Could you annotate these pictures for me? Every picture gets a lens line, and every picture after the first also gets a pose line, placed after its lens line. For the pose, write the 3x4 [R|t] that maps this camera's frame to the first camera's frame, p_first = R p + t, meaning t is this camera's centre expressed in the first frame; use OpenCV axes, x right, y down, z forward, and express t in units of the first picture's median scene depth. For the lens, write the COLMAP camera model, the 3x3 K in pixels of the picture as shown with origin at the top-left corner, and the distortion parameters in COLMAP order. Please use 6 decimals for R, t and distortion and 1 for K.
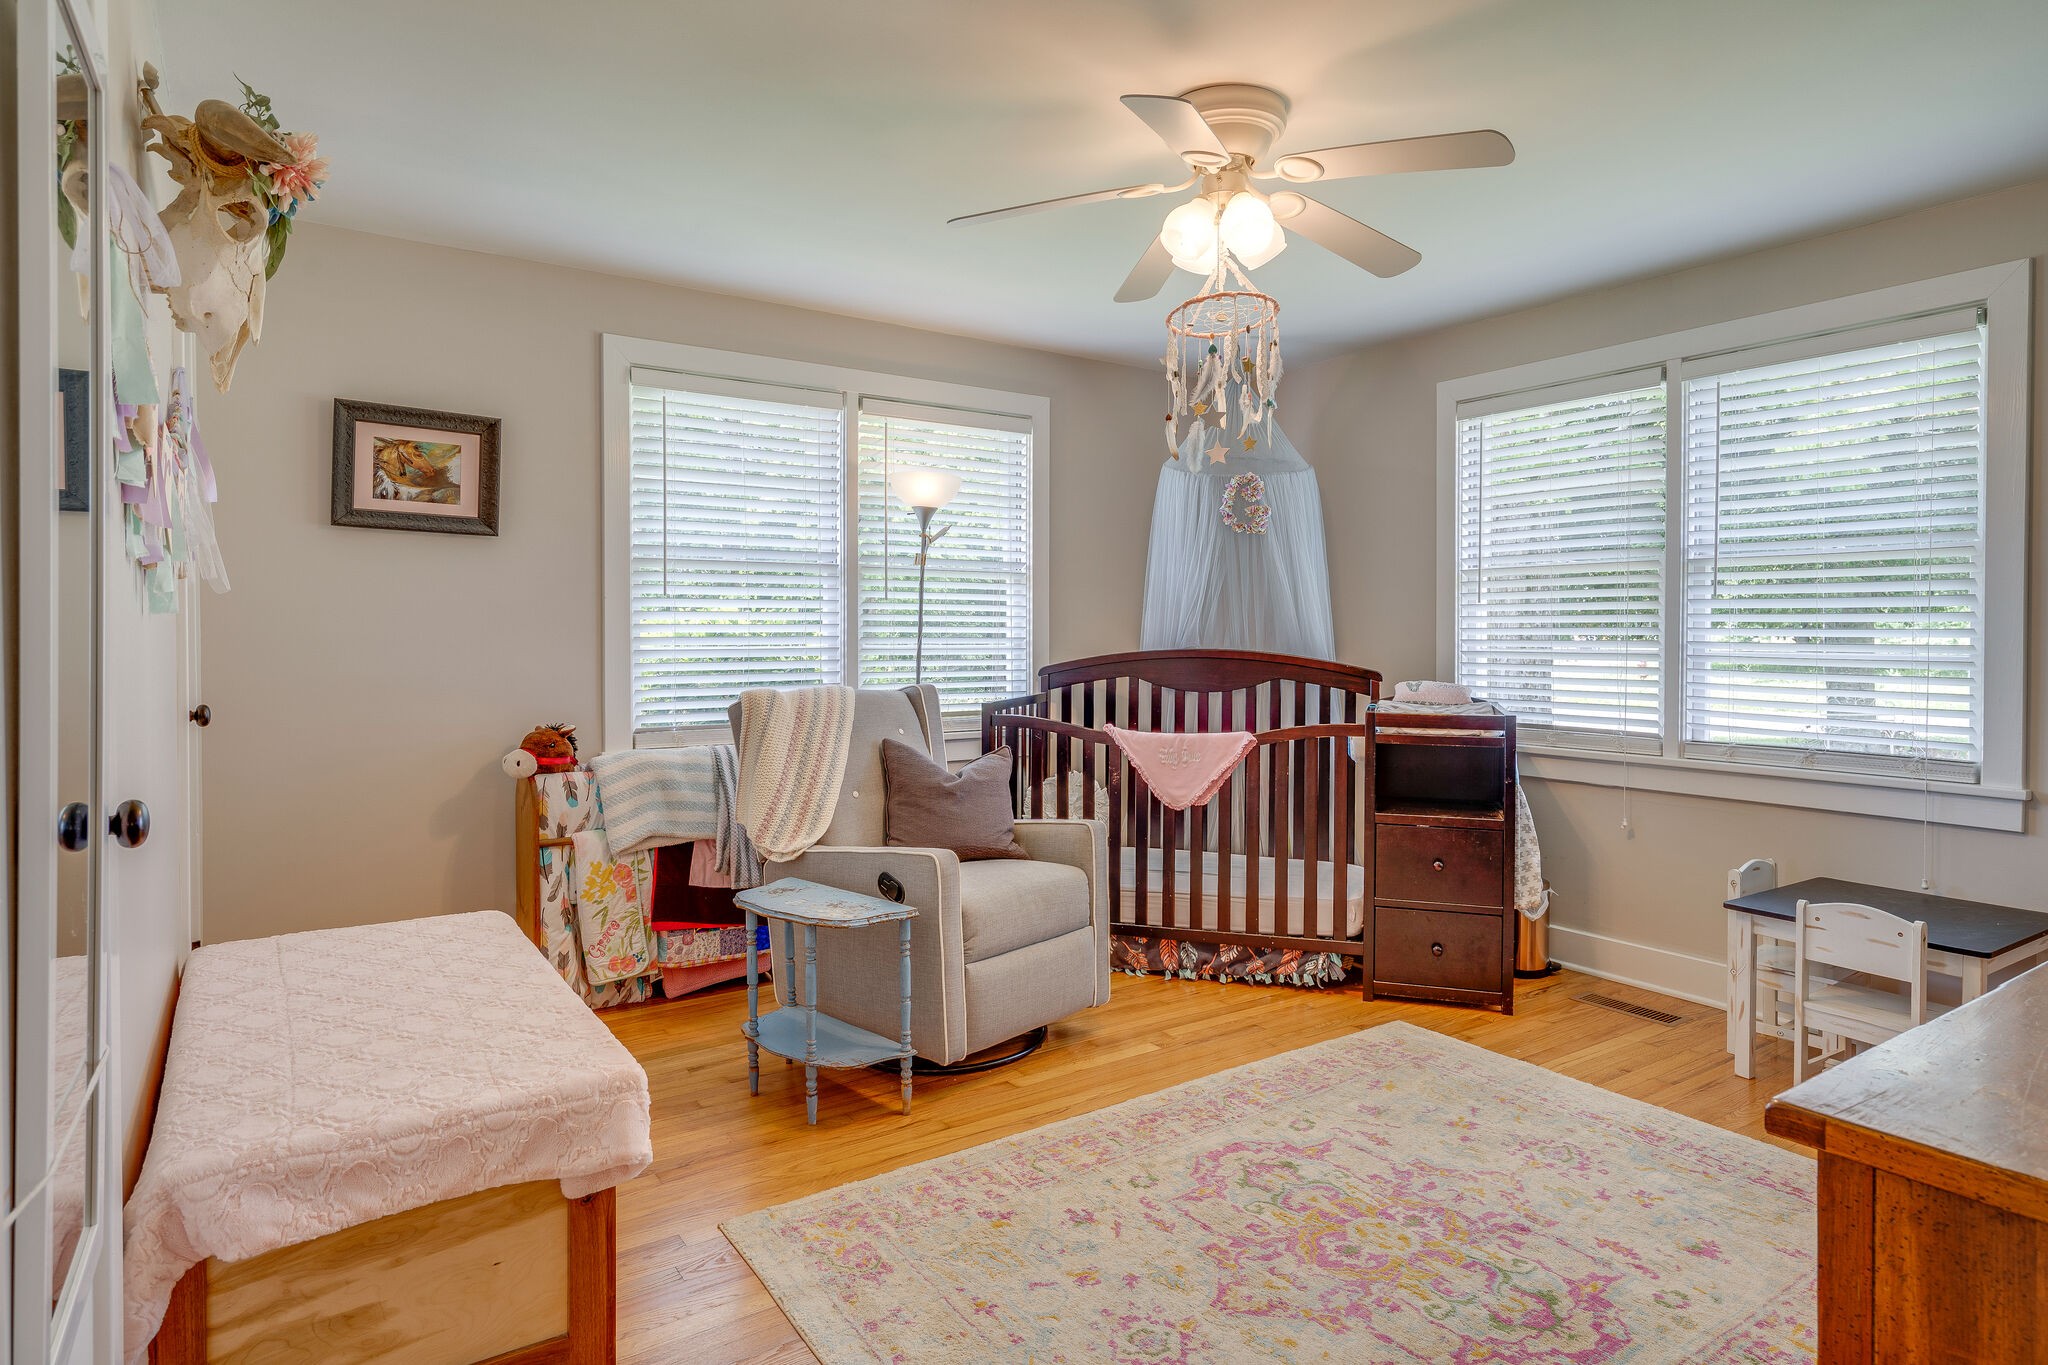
lens RADIAL K [[1139.5, 0, 1026.3], [0, 1139.5, 636.2], [0, 0, 1]] dist [-0.002215, -0.001367]
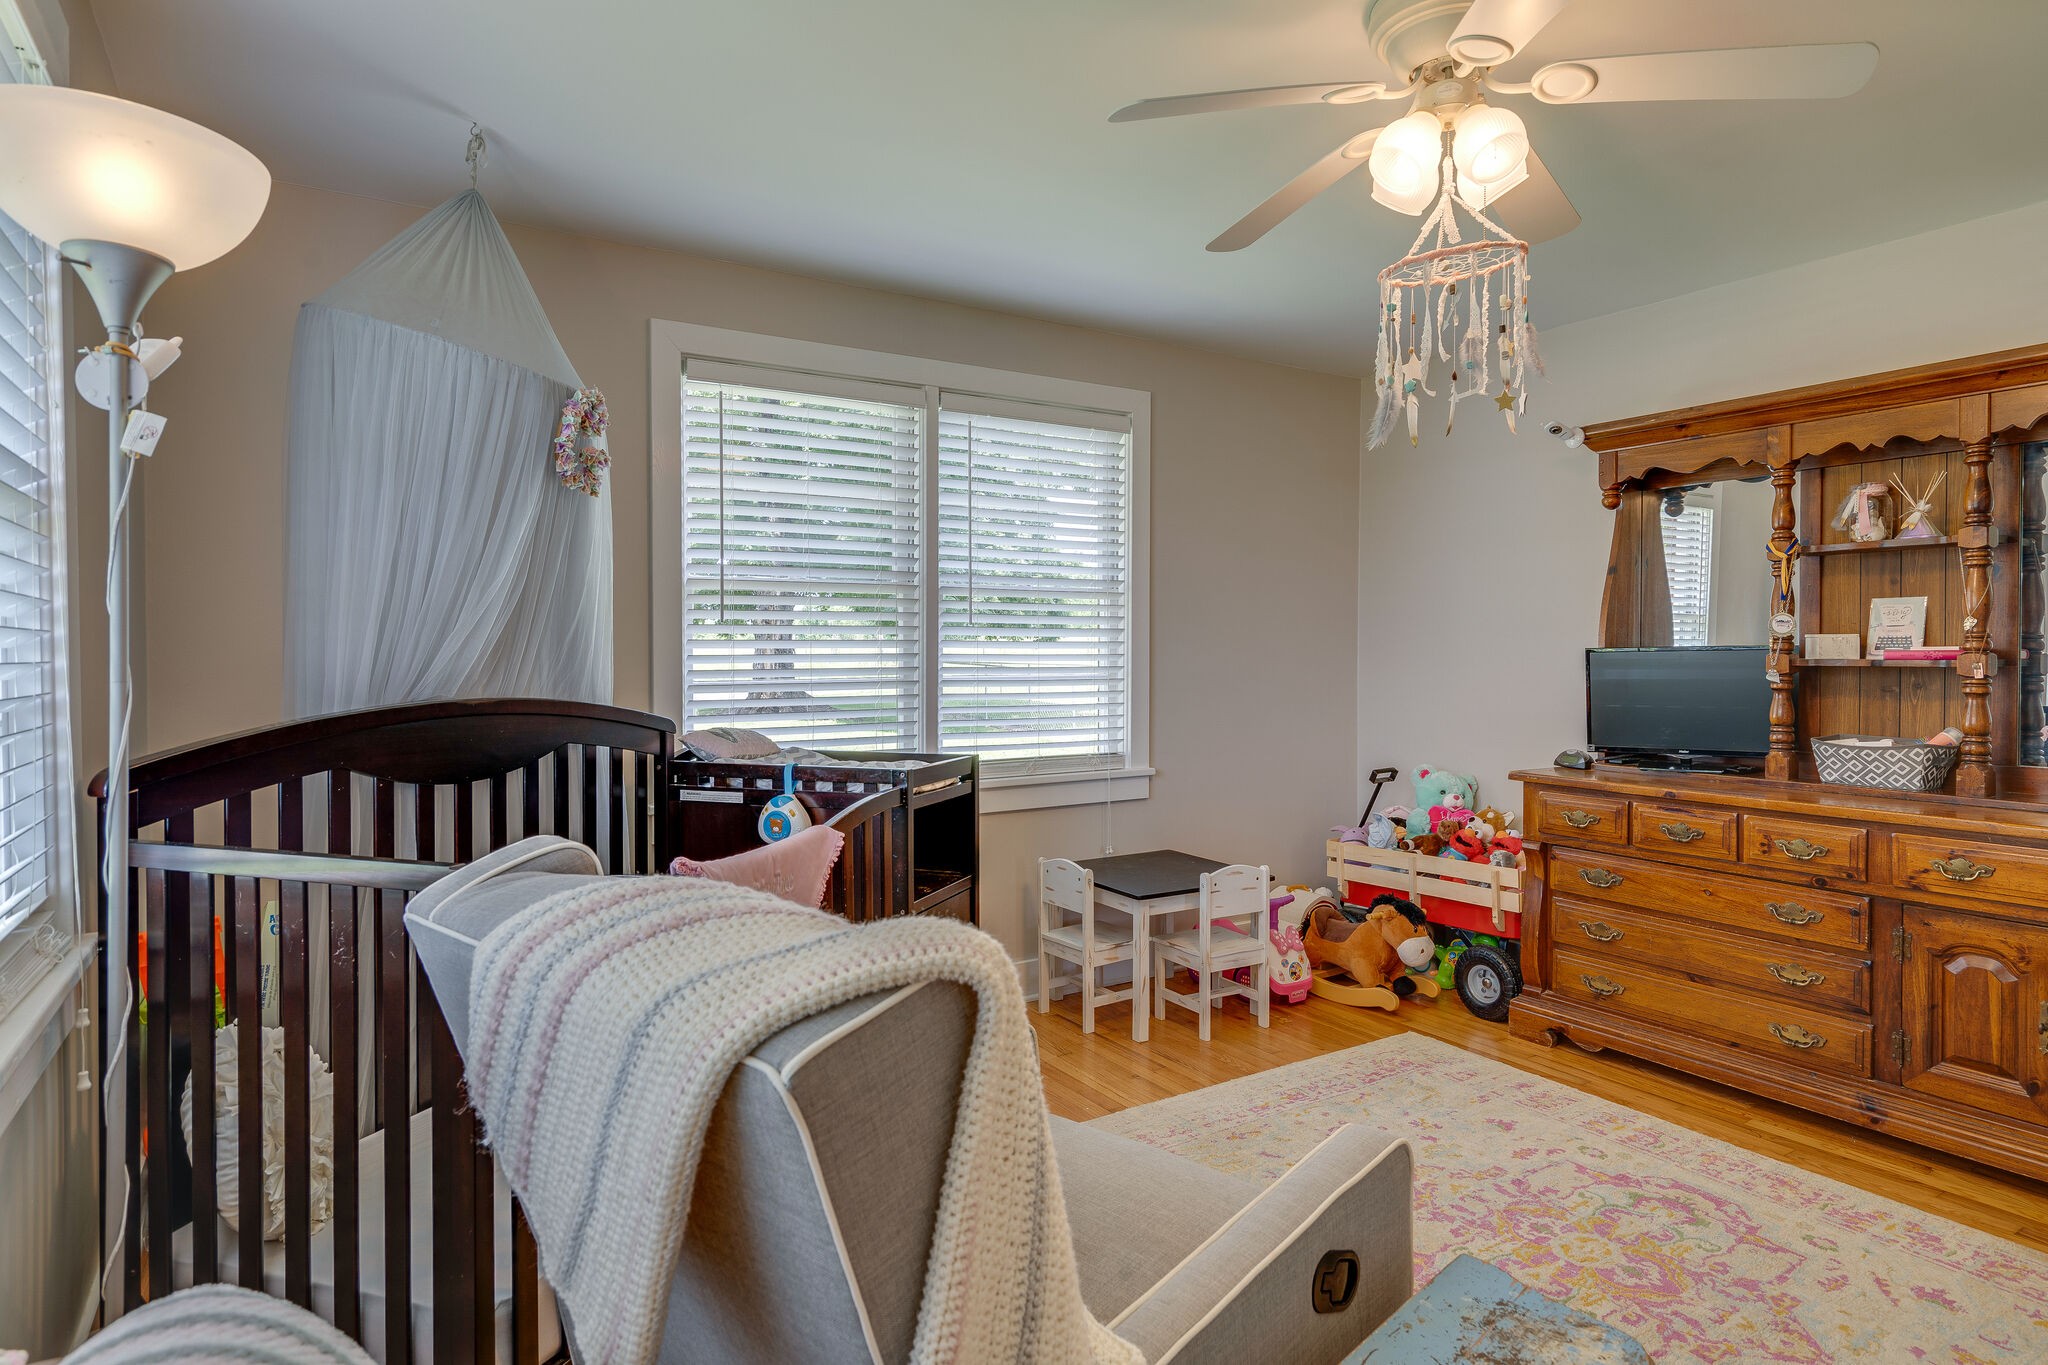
lens RADIAL K [[1139.5, 0, 1033.5], [0, 1139.5, 663.6], [0, 0, 1]] dist [-0.002215, -0.001367]
pose [[0.026432, -0.019443, 0.999462, -0.444117], [0.002879, 0.999808, 0.019373, -0.018249], [-0.999646, 0.002365, 0.026483, 0.900690]]
